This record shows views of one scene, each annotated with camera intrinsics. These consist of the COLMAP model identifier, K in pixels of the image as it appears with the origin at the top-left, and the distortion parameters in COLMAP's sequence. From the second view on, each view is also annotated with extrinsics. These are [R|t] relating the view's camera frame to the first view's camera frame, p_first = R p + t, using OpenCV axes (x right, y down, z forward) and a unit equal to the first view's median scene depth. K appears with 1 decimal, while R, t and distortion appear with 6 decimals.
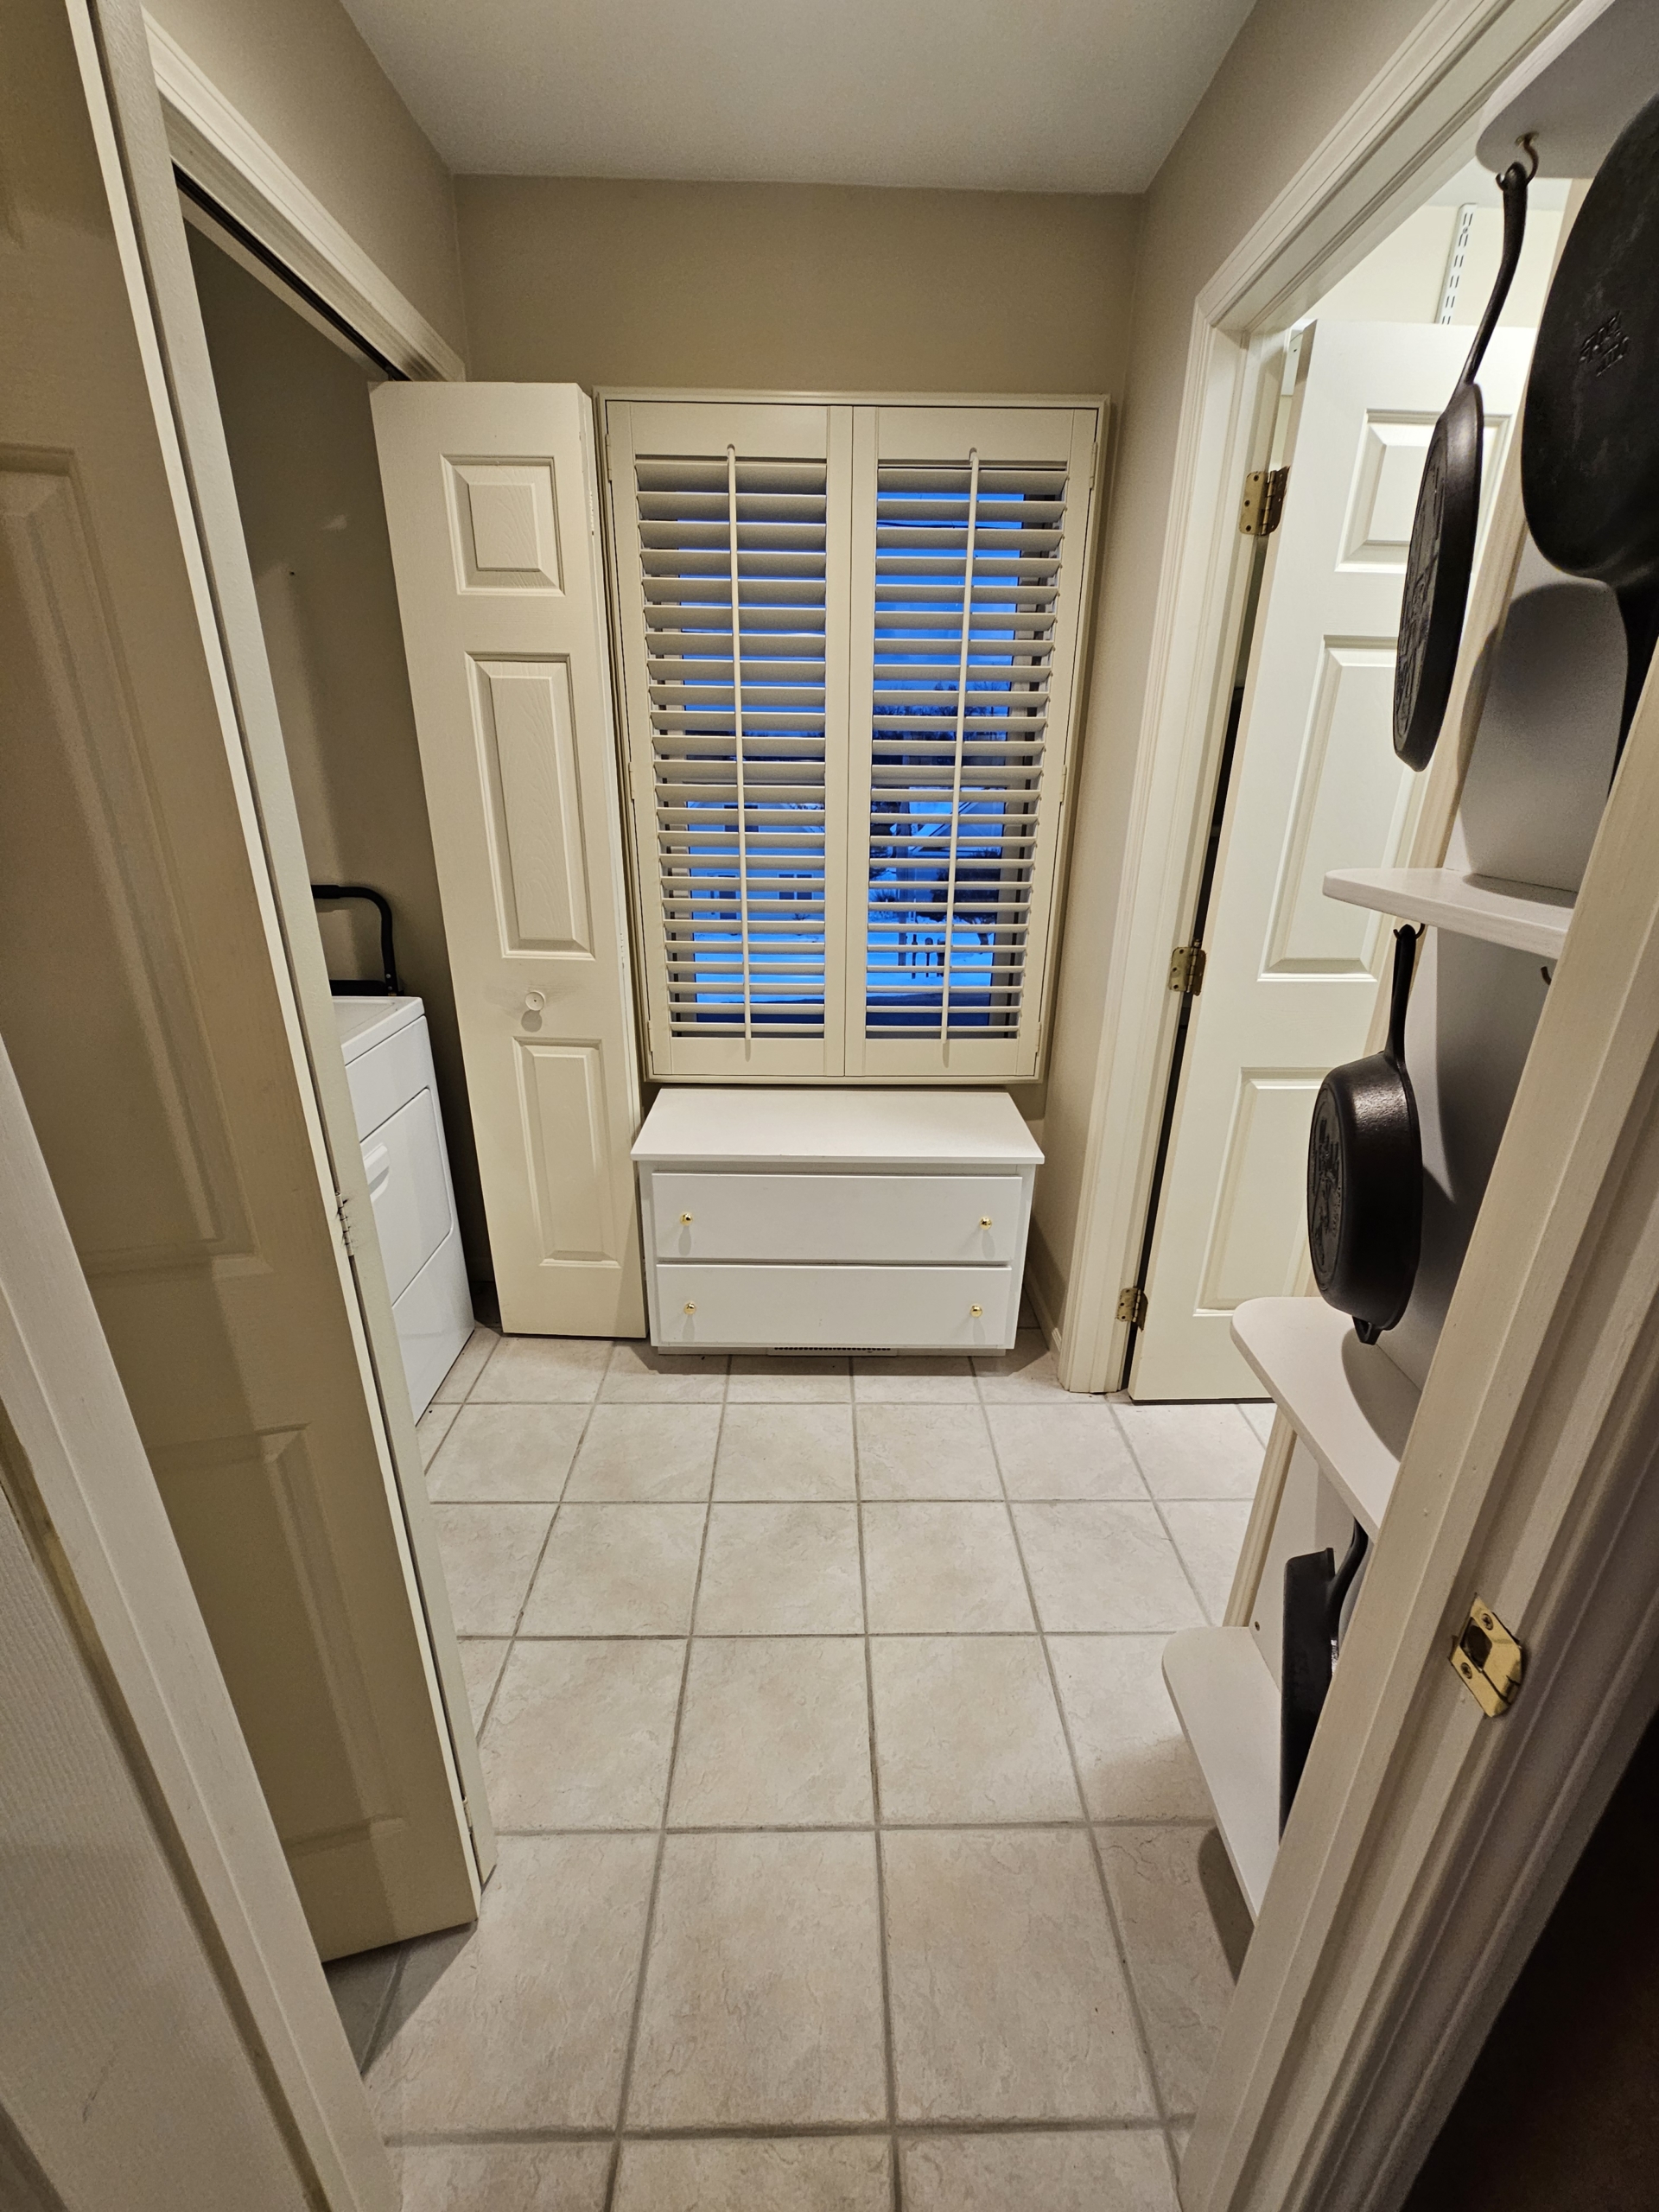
lens RADIAL K [[905.8, 0, 832.0], [0, 905.8, 1112.1], [0, 0, 1]] dist [0.000700, -0.000252]
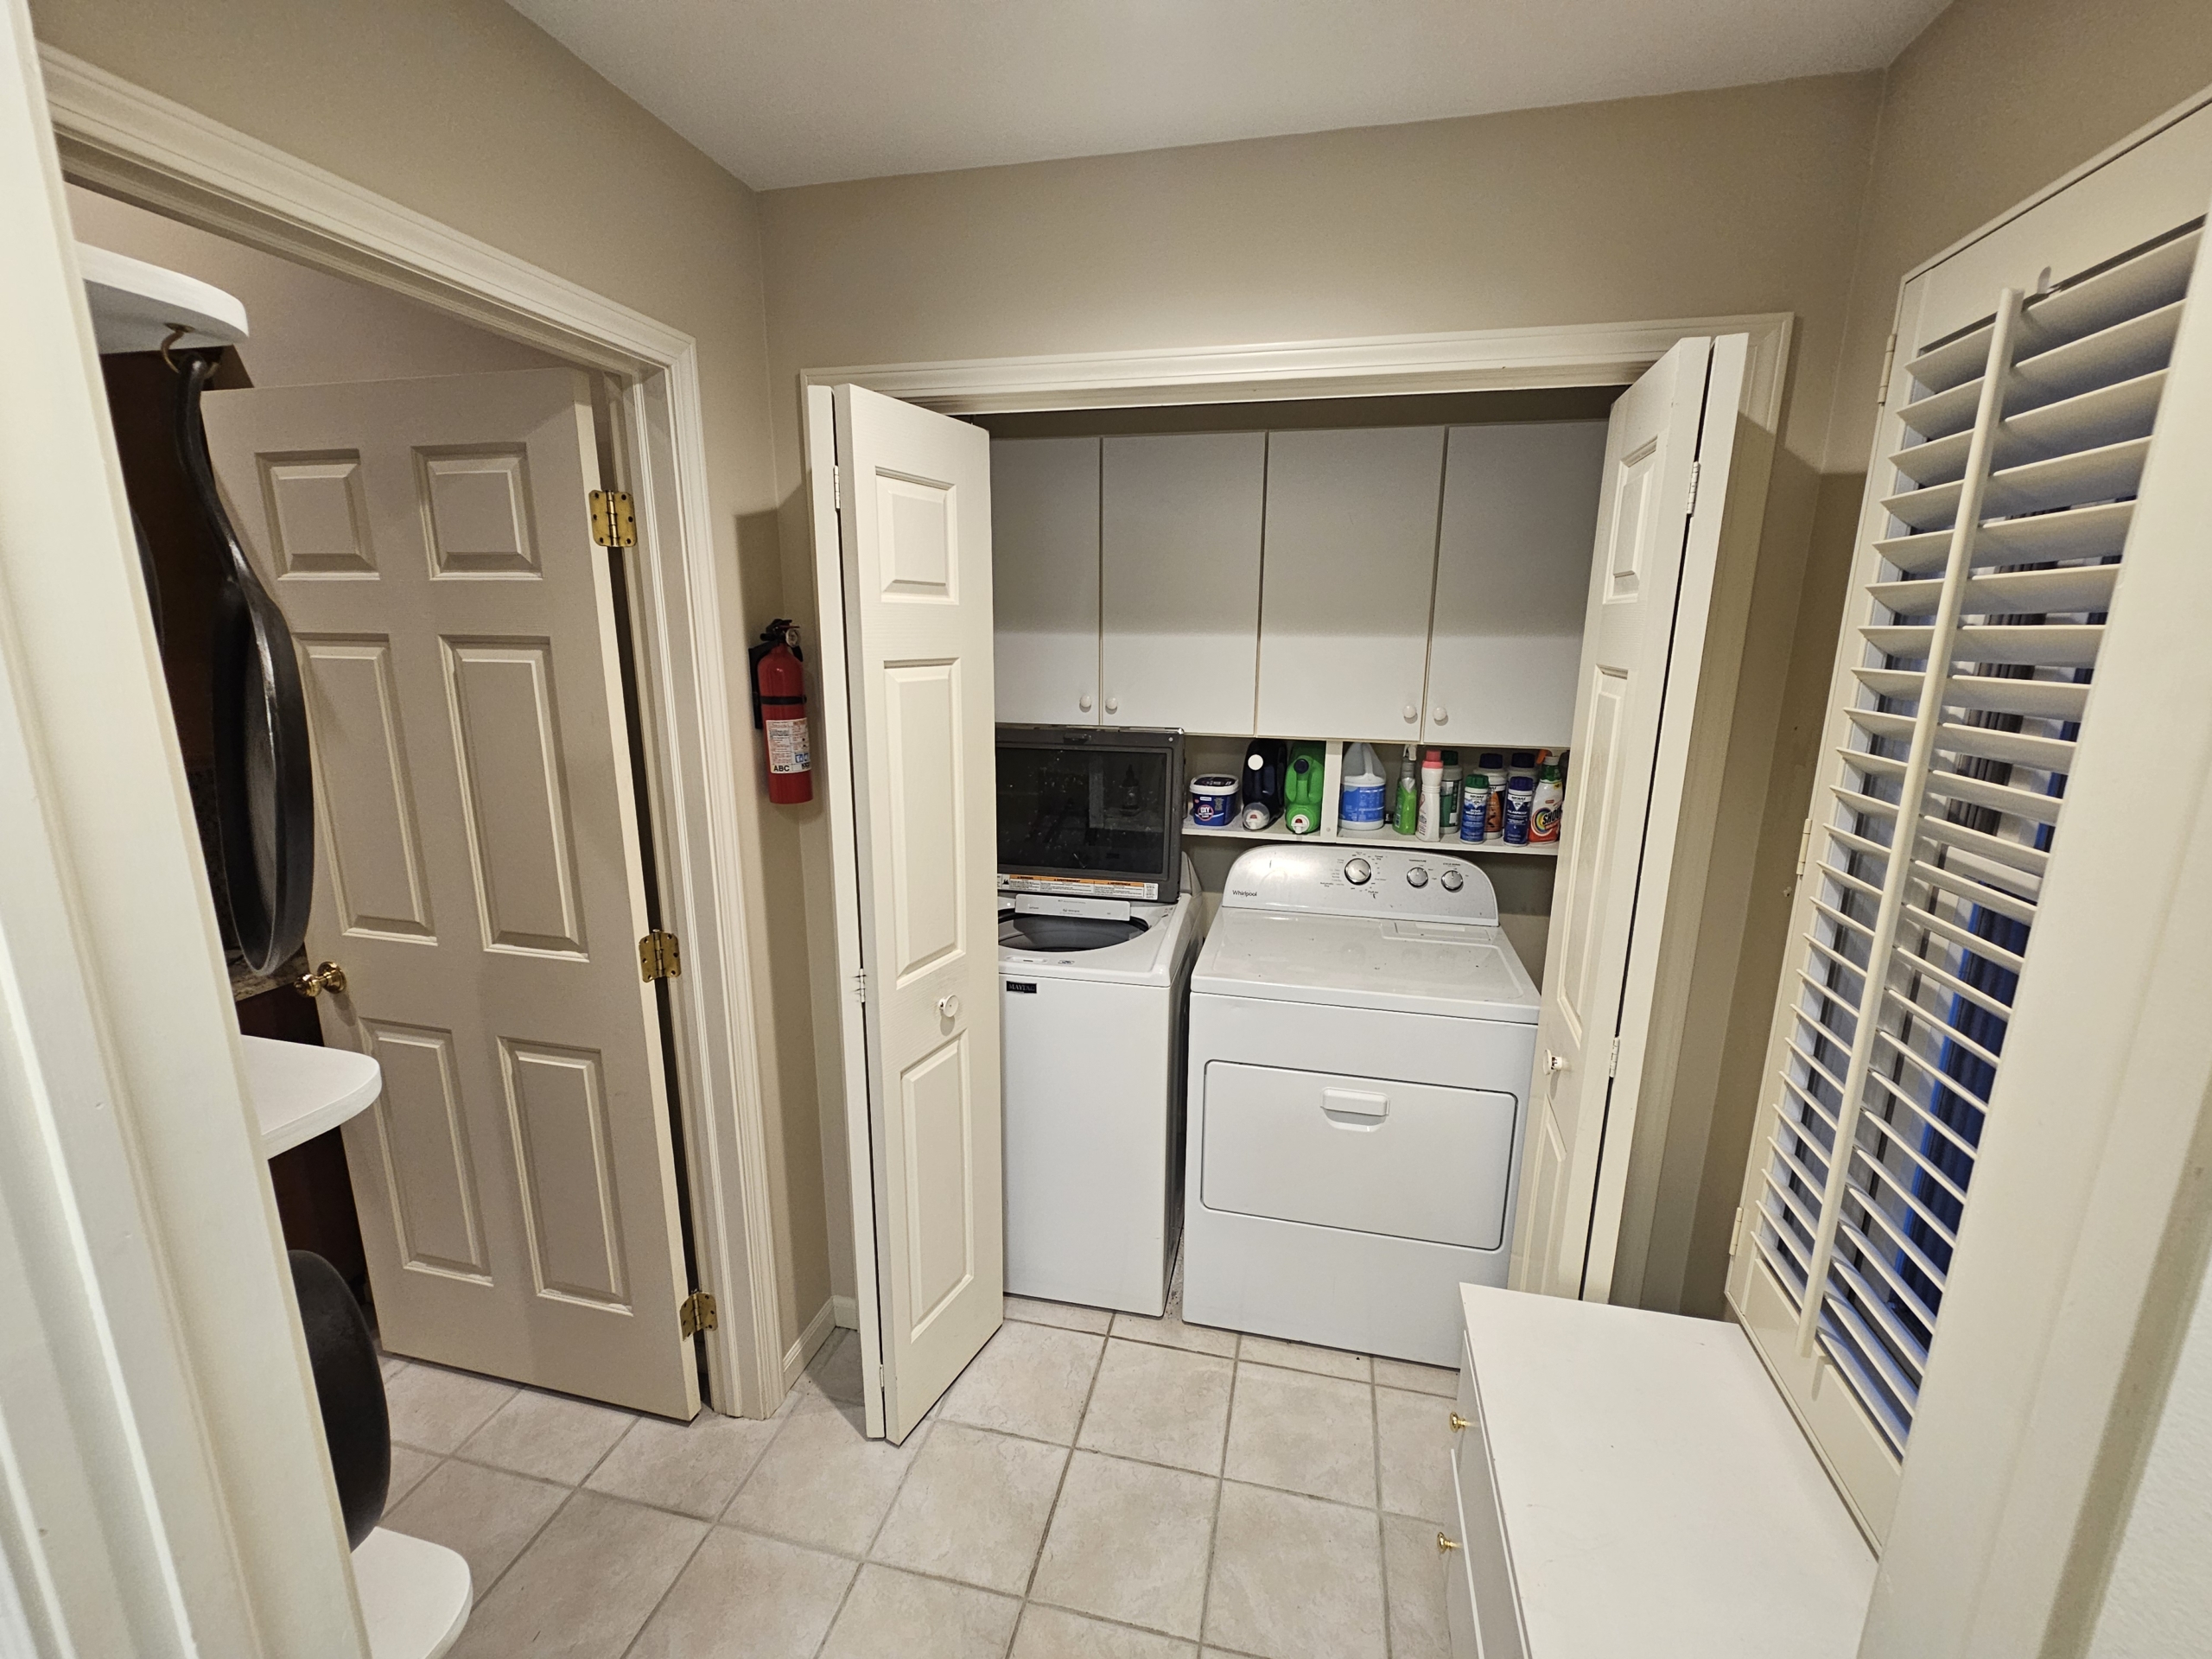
lens RADIAL K [[905.8, 0, 1109.6], [0, 905.8, 829.7], [0, 0, 1]] dist [0.000700, -0.000252]
pose [[-0.242824, 0.194149, -0.950443, 0.600038], [-0.365927, 0.889055, 0.275098, -0.474506], [0.898406, 0.414593, -0.144840, 0.881824]]
